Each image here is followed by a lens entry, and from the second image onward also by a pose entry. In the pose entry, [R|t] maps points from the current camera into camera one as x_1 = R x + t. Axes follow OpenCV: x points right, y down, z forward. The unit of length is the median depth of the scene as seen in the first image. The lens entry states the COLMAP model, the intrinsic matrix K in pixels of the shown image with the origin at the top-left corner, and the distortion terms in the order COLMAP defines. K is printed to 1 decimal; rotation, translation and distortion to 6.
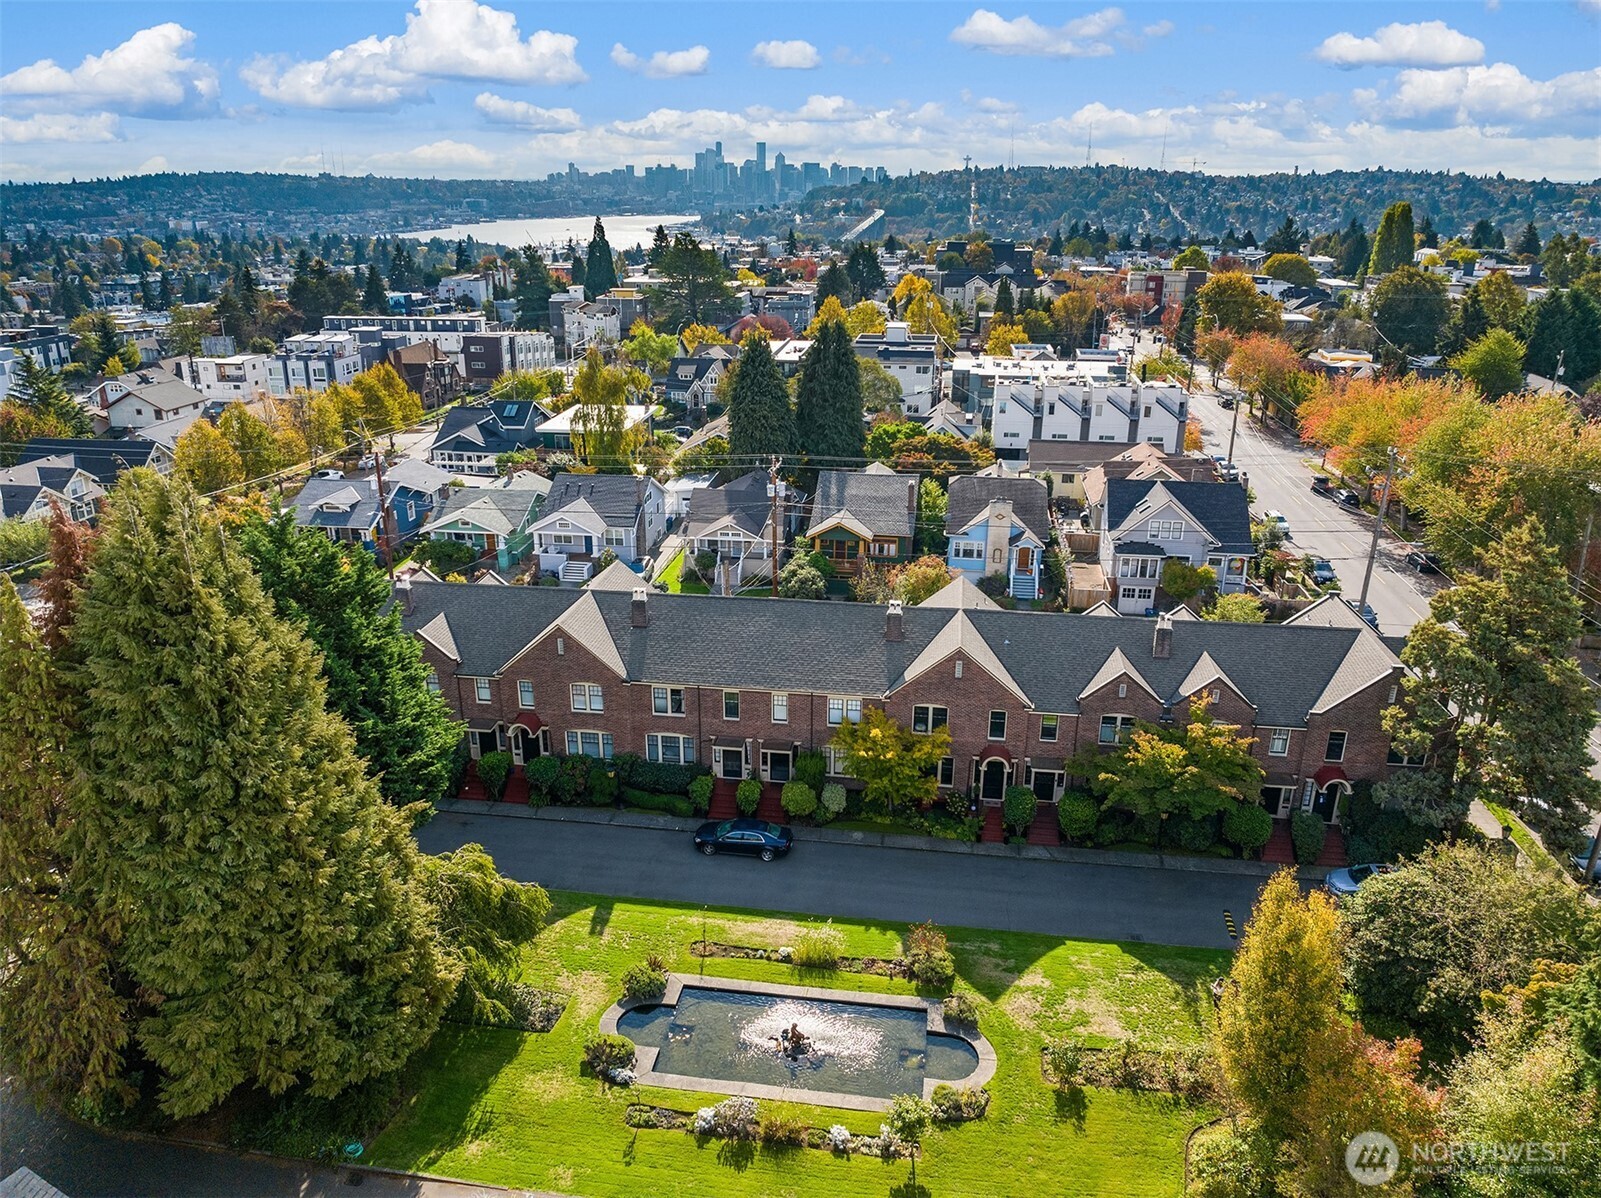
lens RADIAL K [[1120.7, 0, 794.8], [0, 1120.7, 606.3], [0, 0, 1]] dist [-0.008779, 0.005033]
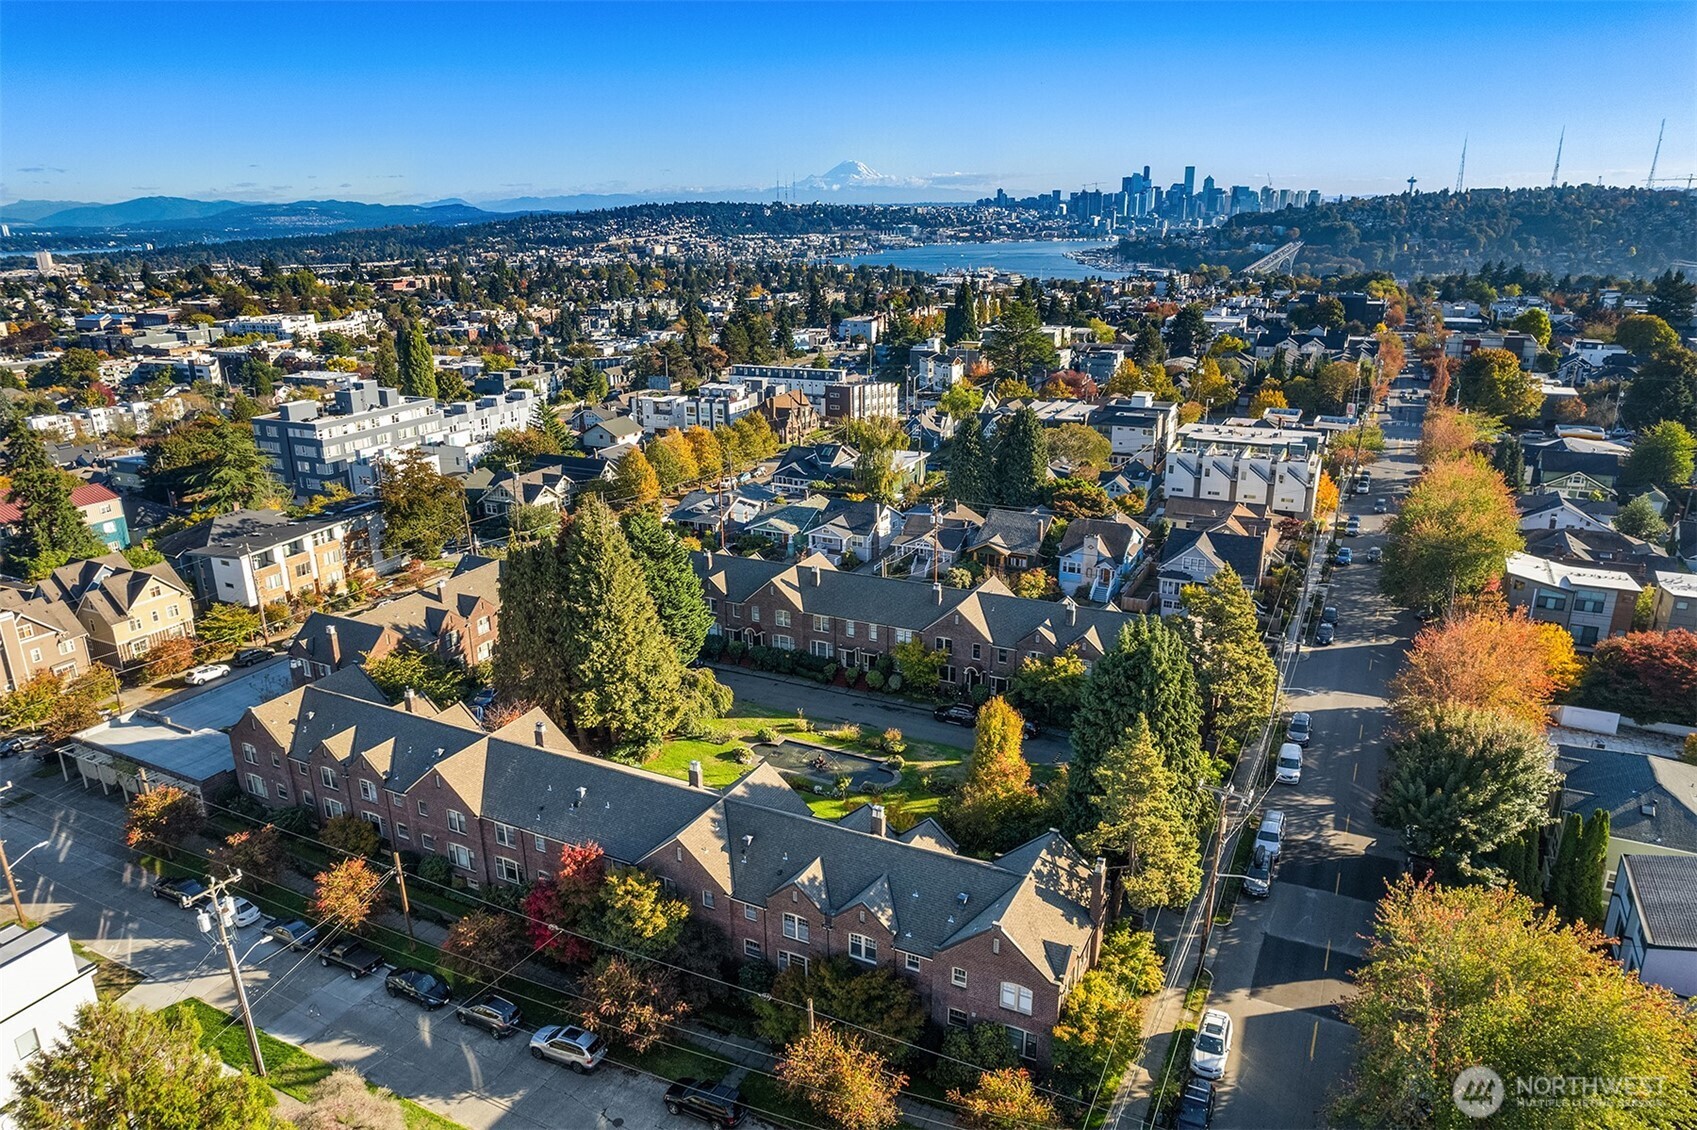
lens RADIAL K [[1097.7, 0, 851.2], [0, 1097.7, 562.1], [0, 0, 1]] dist [-0.001165, 0.001064]
pose [[0.952387, 0.082281, -0.293579, 0.243329], [-0.096983, 0.994640, -0.035849, 0.020088], [0.289056, 0.062614, 0.955262, -0.408267]]
